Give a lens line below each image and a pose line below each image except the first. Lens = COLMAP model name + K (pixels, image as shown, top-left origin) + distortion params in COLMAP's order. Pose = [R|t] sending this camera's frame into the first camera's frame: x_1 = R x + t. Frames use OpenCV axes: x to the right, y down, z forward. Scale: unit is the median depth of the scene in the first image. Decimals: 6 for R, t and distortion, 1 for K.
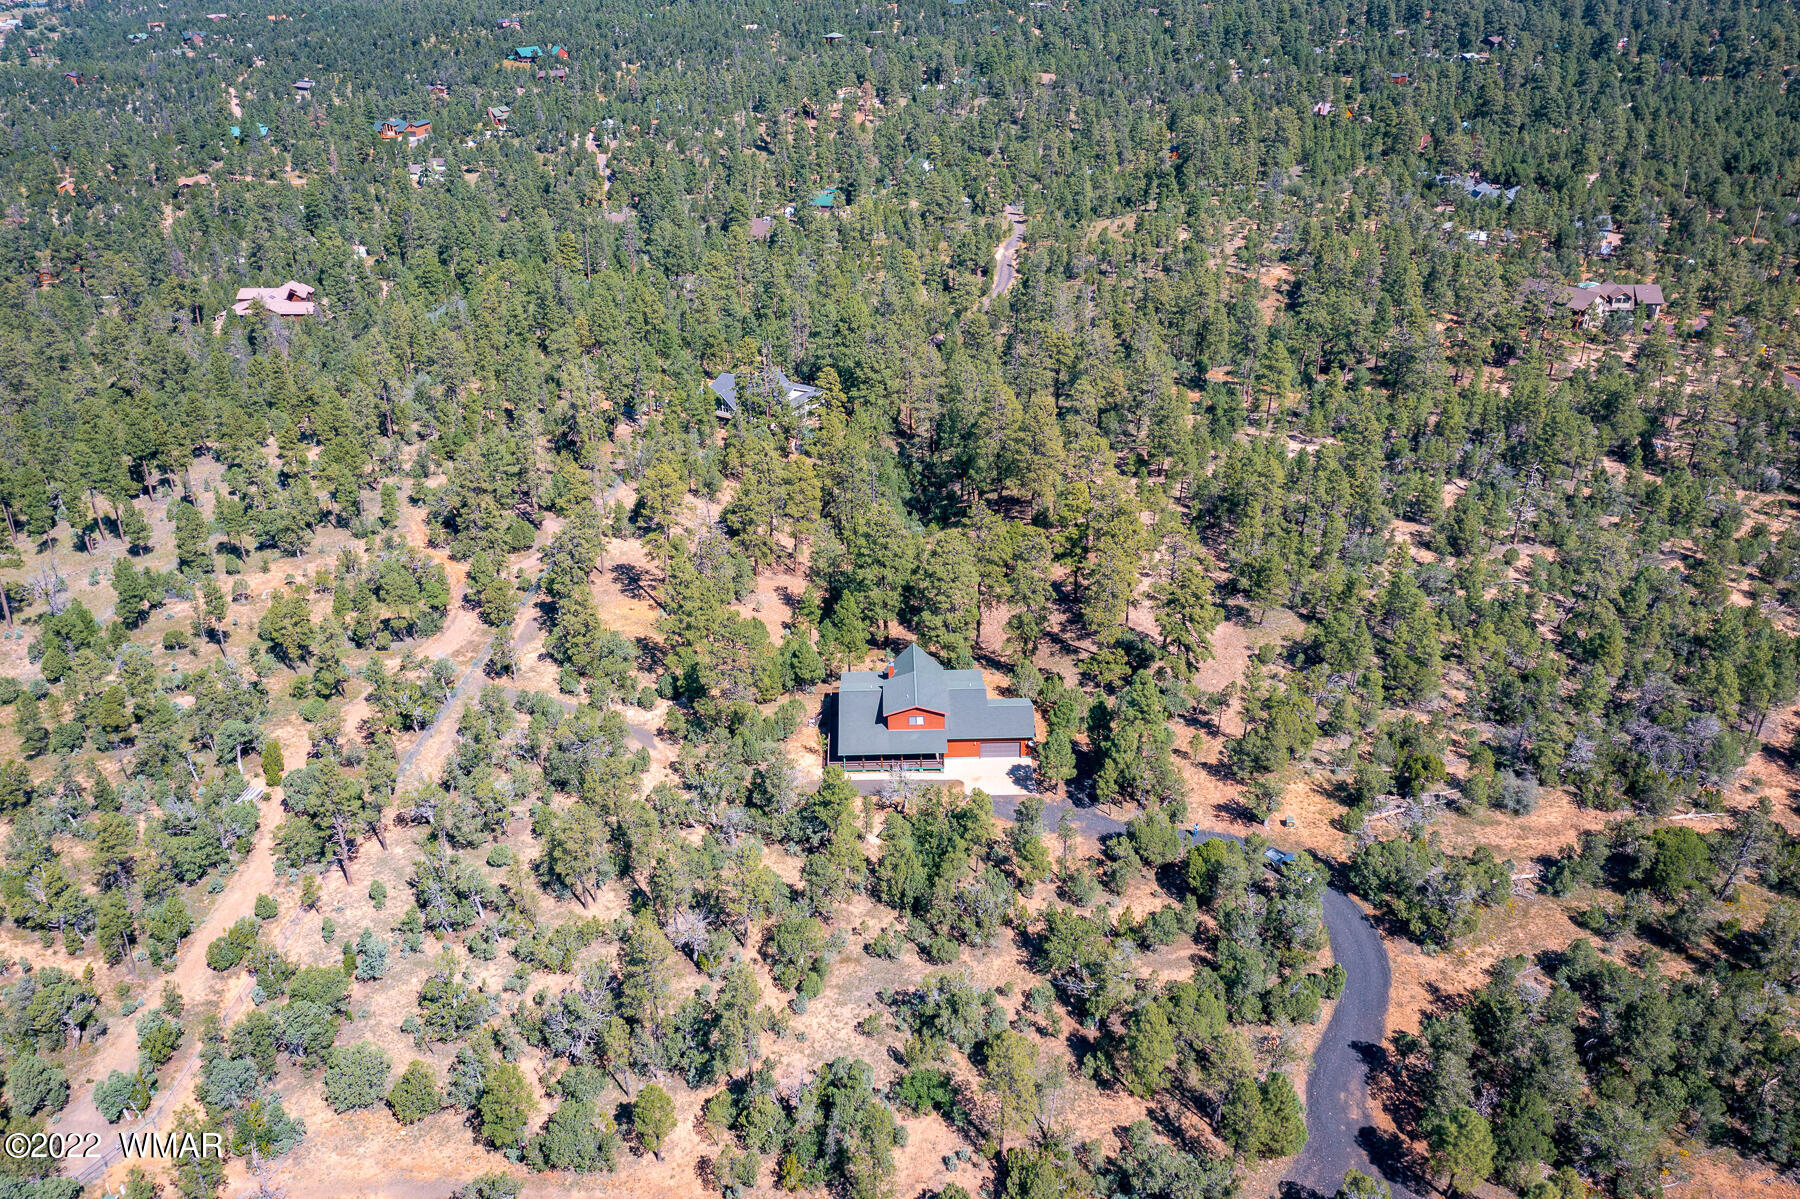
lens RADIAL K [[1425.5, 0, 900.0], [0, 1425.5, 599.5], [0, 0, 1]] dist [-0.037392, -0.000540]
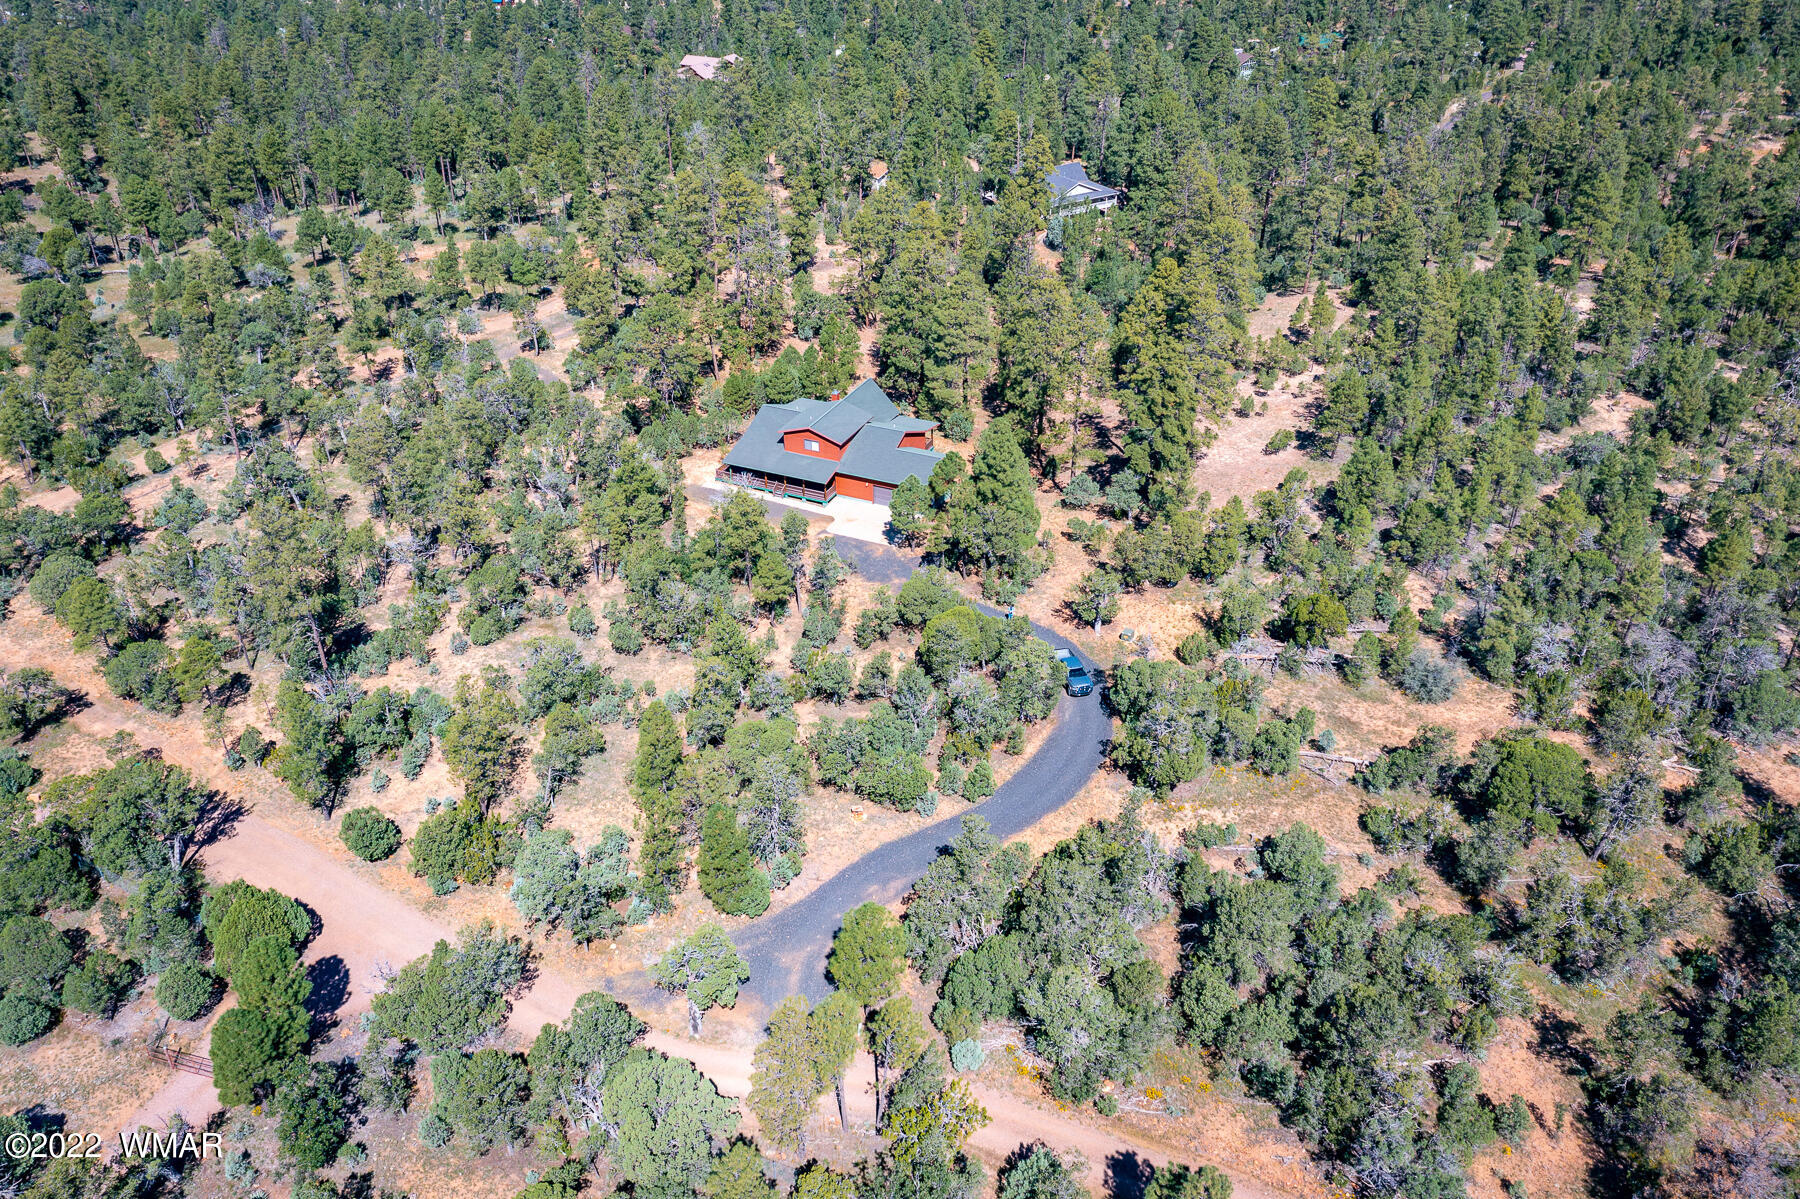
lens RADIAL K [[1425.5, 0, 900.0], [0, 1425.5, 599.5], [0, 0, 1]] dist [-0.037392, -0.000540]
pose [[0.899428, 0.233926, -0.369200, 0.305415], [-0.206650, 0.971938, 0.112391, 0.048175], [0.385131, -0.024793, 0.922529, 0.129265]]
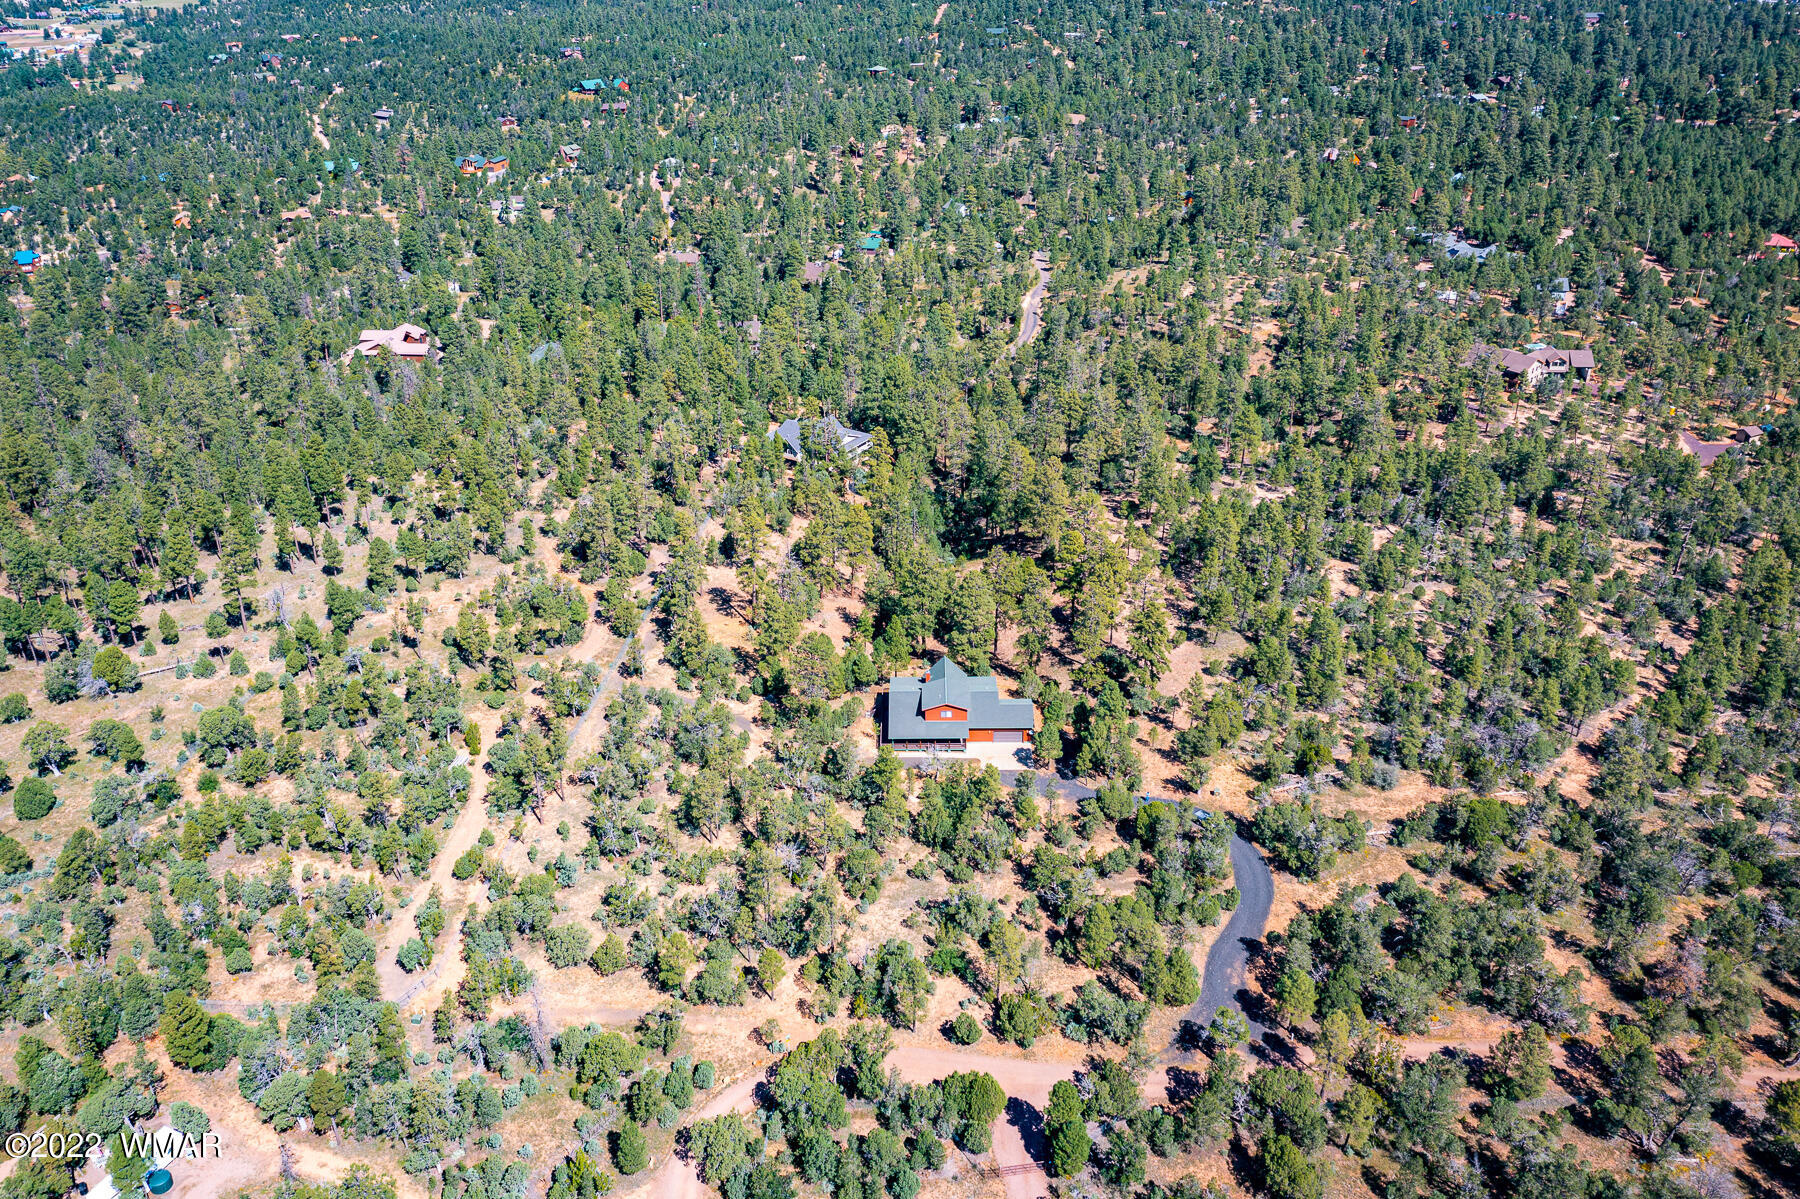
lens RADIAL K [[1425.5, 0, 900.0], [0, 1425.5, 599.5], [0, 0, 1]] dist [-0.037392, -0.000540]
pose [[0.999645, 0.013746, -0.022810, -0.002161], [-0.013672, 0.999901, 0.003396, -0.020421], [0.022855, -0.003083, 0.999734, -0.258053]]
